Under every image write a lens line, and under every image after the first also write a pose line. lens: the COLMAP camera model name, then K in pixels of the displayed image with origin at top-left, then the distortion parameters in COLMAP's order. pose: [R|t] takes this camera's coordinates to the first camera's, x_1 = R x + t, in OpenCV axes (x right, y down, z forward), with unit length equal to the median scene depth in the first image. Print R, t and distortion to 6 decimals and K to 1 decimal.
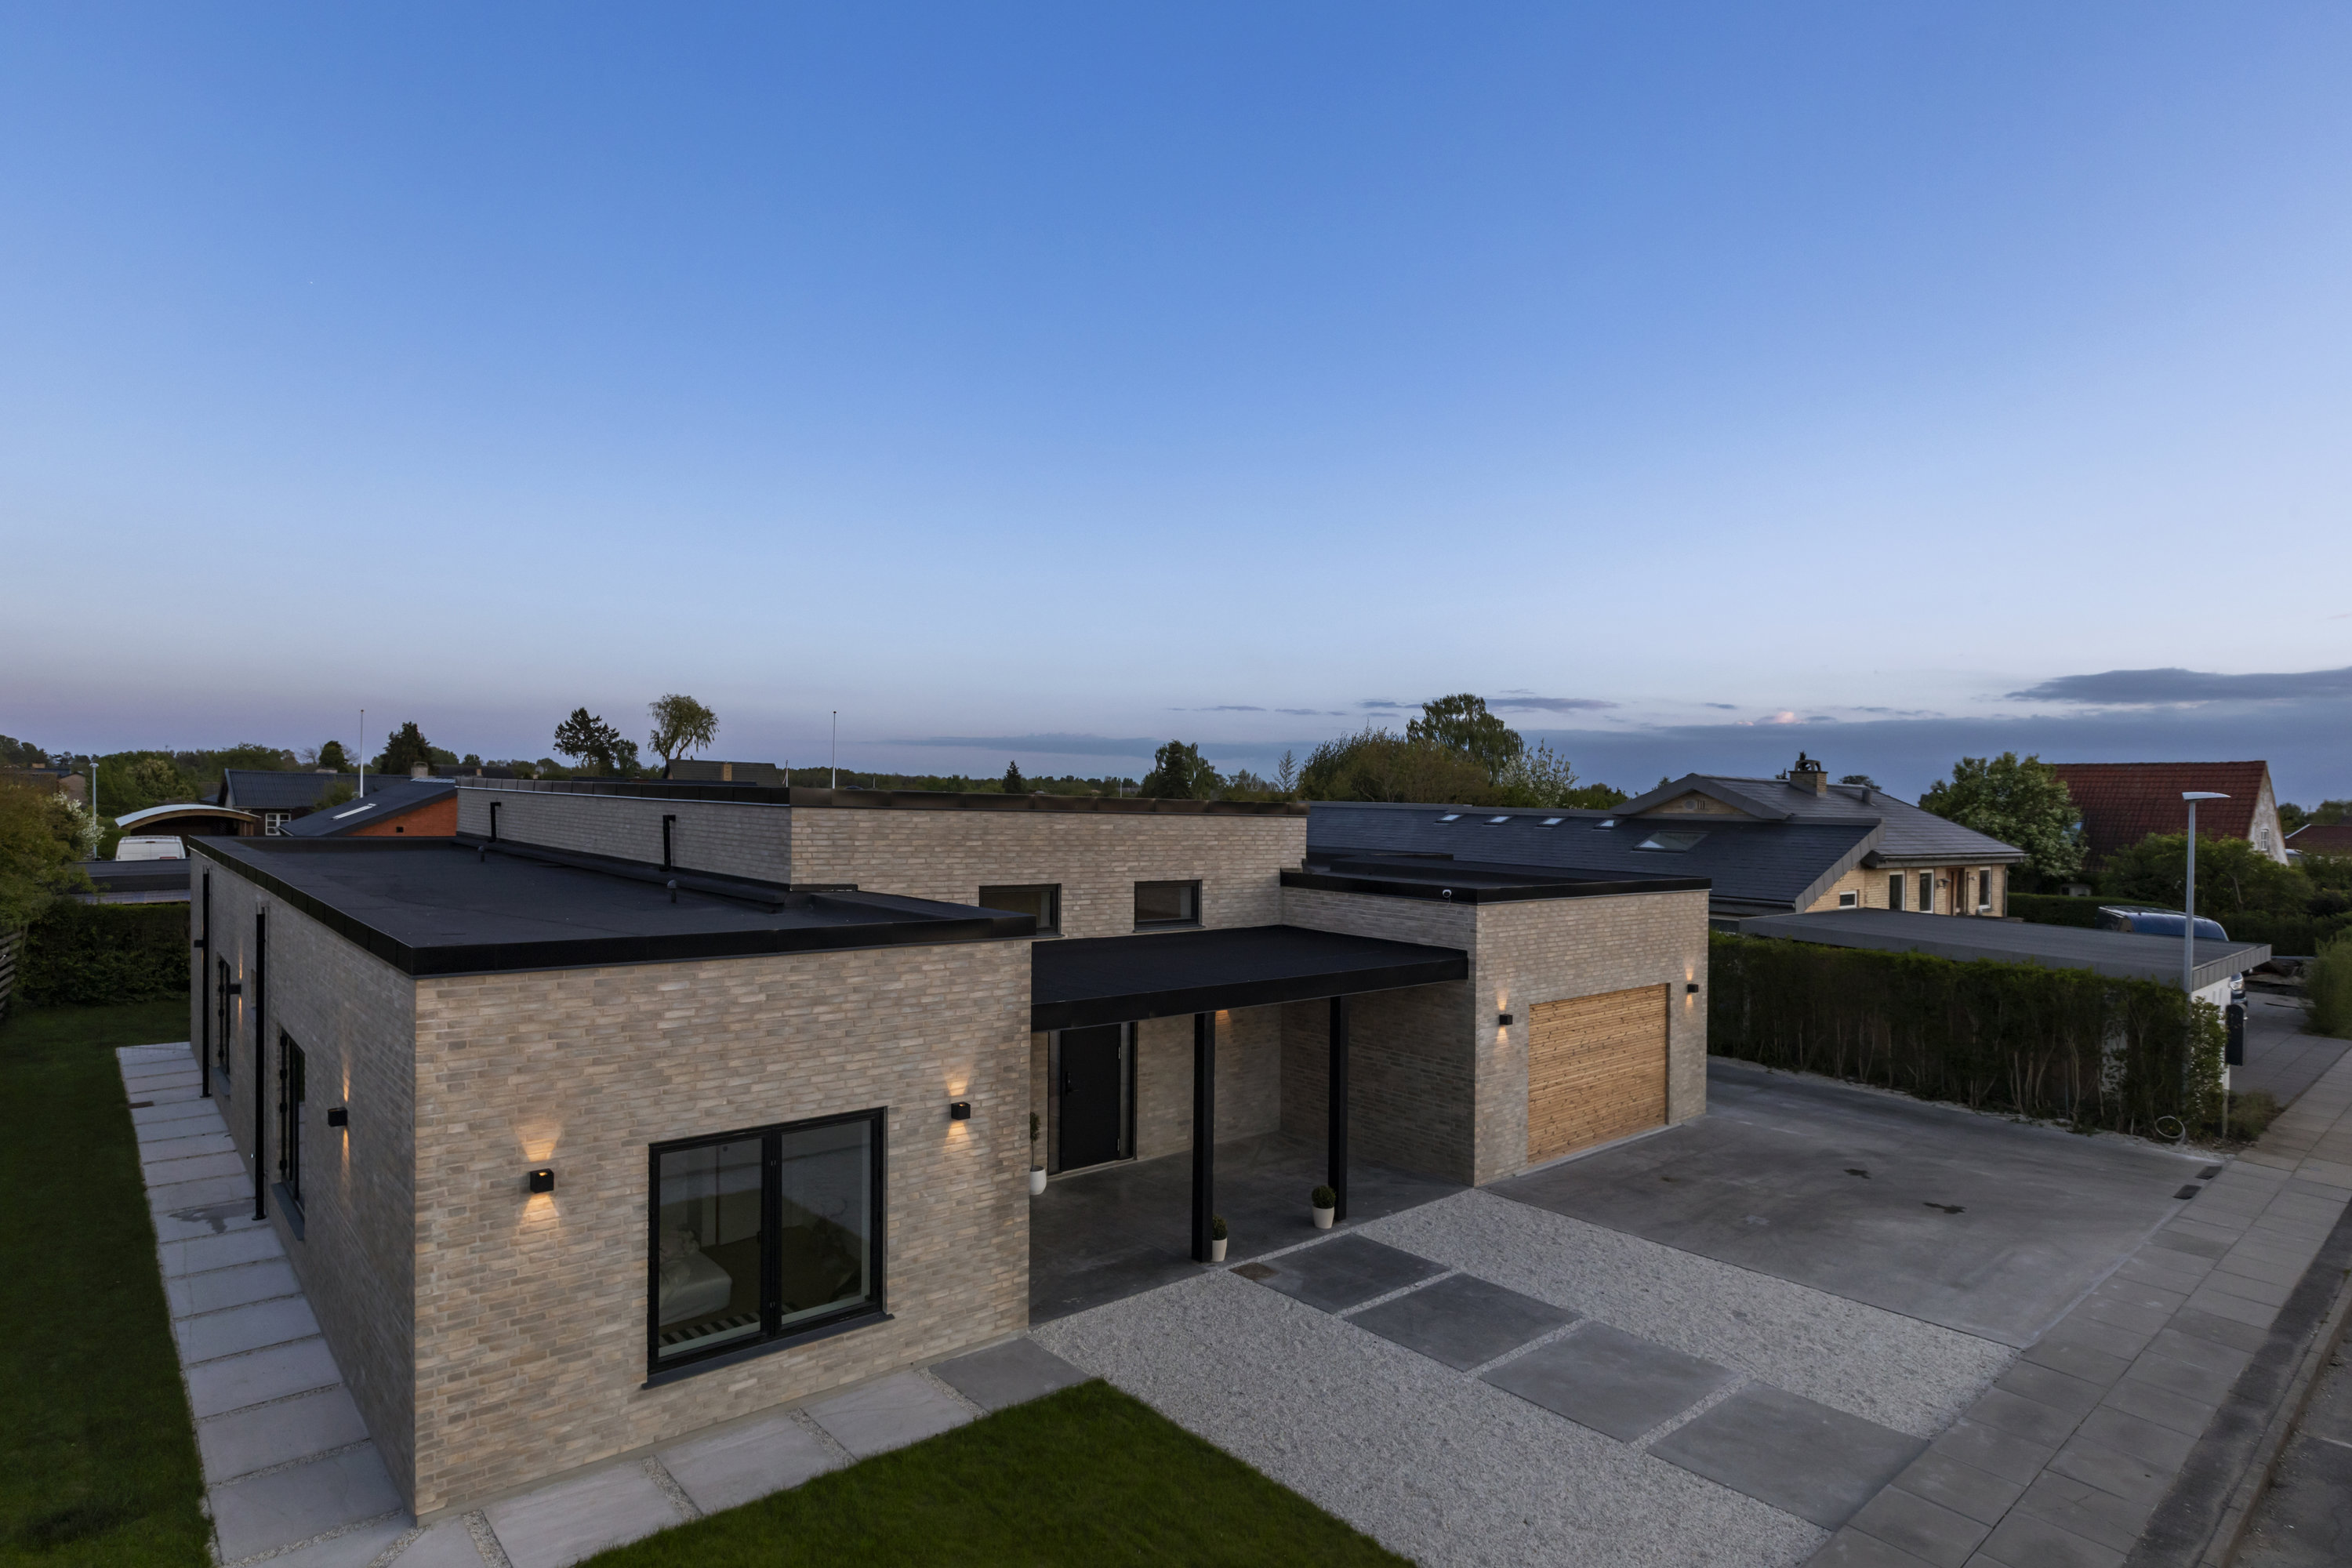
lens RADIAL K [[1225.7, 0, 1176.2], [0, 1225.7, 894.5], [0, 0, 1]] dist [-0.002188, -0.000156]
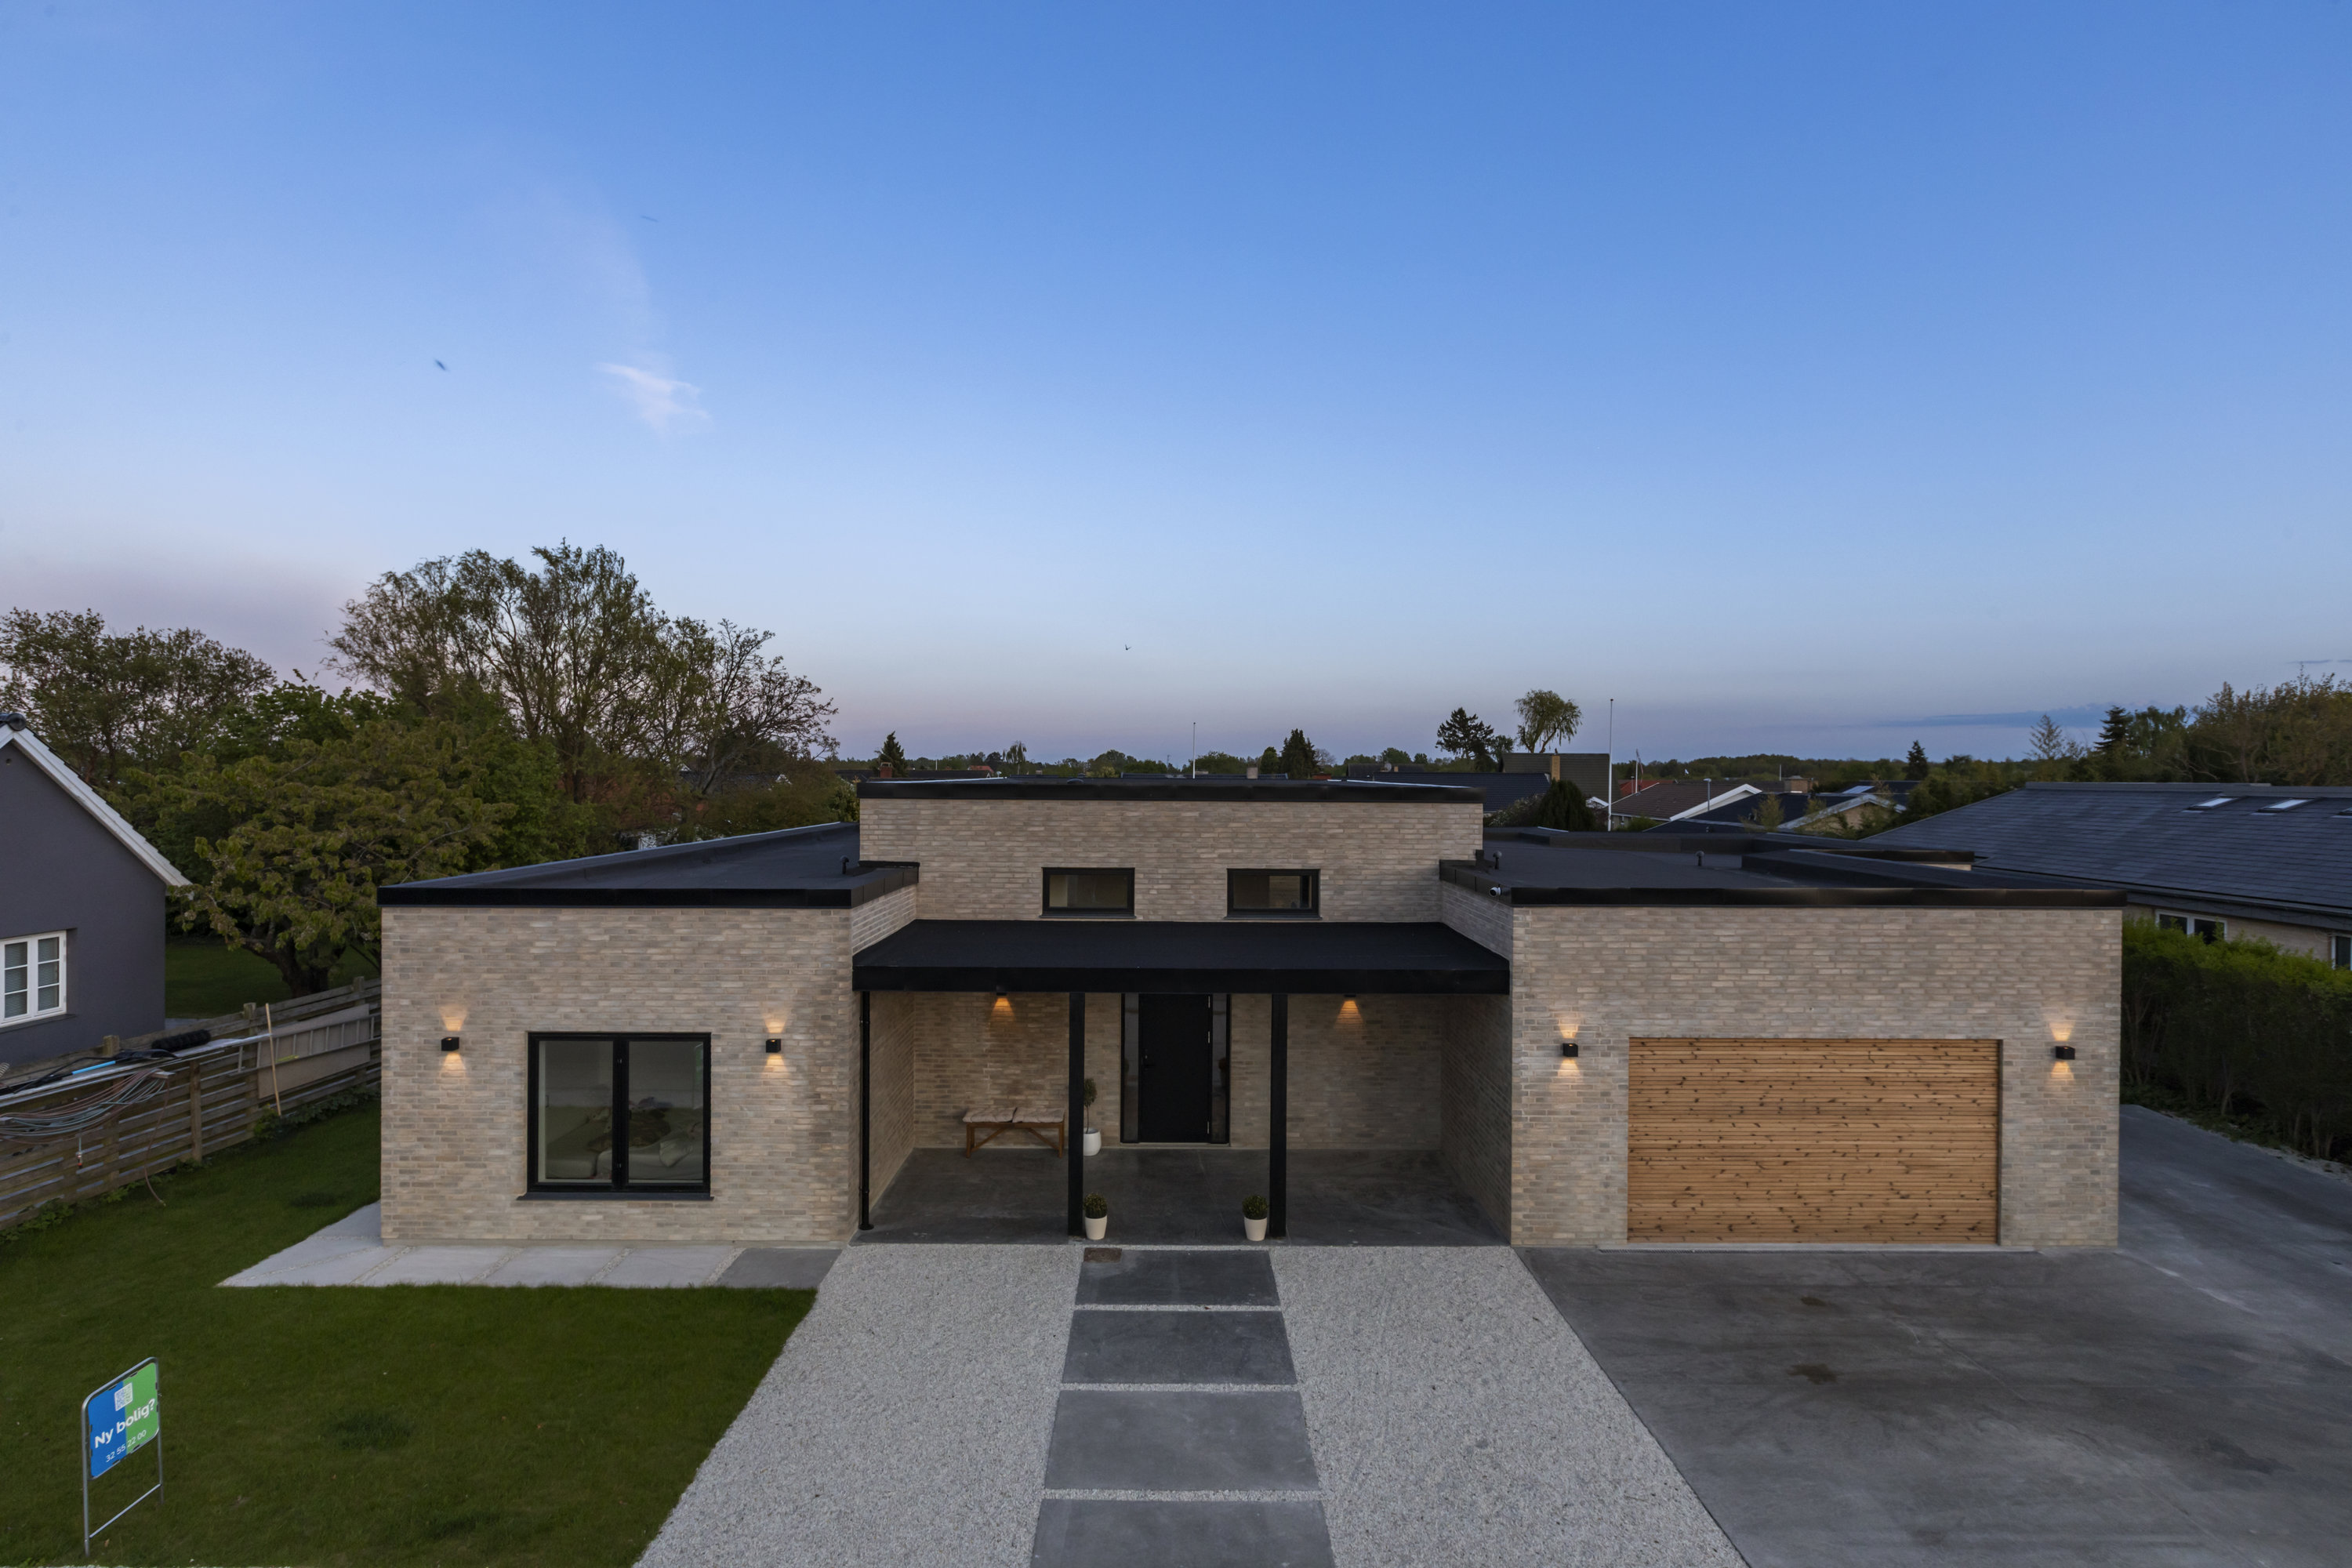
lens RADIAL K [[1225.7, 0, 1200.2], [0, 1225.7, 888.1], [0, 0, 1]] dist [-0.002188, -0.000156]
pose [[0.764833, 0.037413, -0.643141, 0.932162], [-0.035972, 0.999235, 0.015349, -0.014377], [0.643224, 0.011396, 0.765594, 0.340049]]
